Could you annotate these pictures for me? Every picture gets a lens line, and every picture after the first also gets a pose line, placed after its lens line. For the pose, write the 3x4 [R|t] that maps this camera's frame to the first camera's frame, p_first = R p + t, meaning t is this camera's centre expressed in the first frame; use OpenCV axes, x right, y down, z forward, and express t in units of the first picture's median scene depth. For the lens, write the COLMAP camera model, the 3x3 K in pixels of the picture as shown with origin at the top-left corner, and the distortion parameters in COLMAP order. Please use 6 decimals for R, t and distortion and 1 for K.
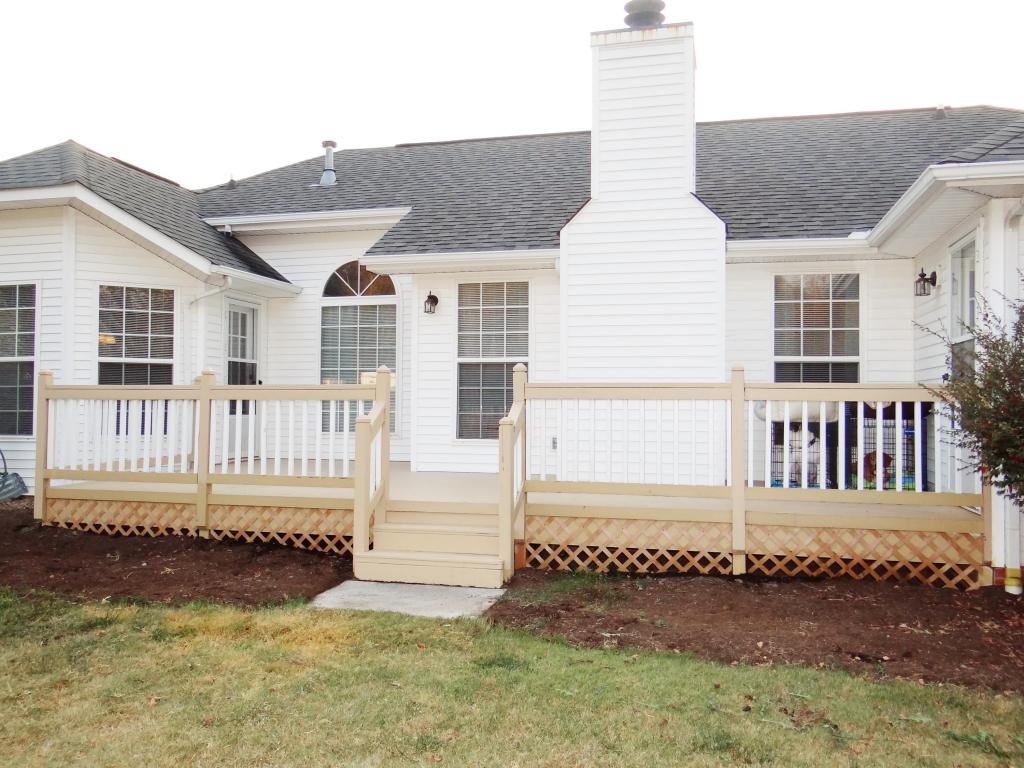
lens RADIAL K [[849.1, 0, 498.2], [0, 849.1, 377.9], [0, 0, 1]] dist [0.001418, 0.010845]
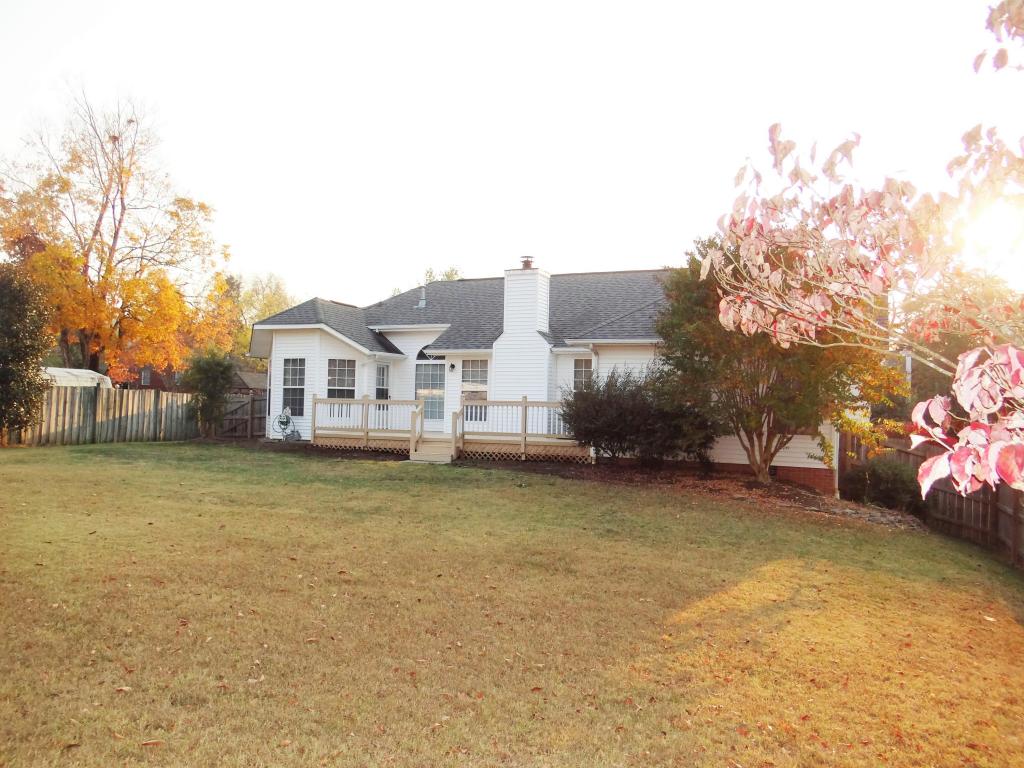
lens RADIAL K [[849.1, 0, 498.2], [0, 849.1, 377.9], [0, 0, 1]] dist [0.001418, 0.010845]
pose [[0.983217, 0.007609, -0.182283, 0.501290], [-0.009114, 0.999931, -0.007418, -0.036953], [0.182214, 0.008955, 0.983218, -1.420766]]
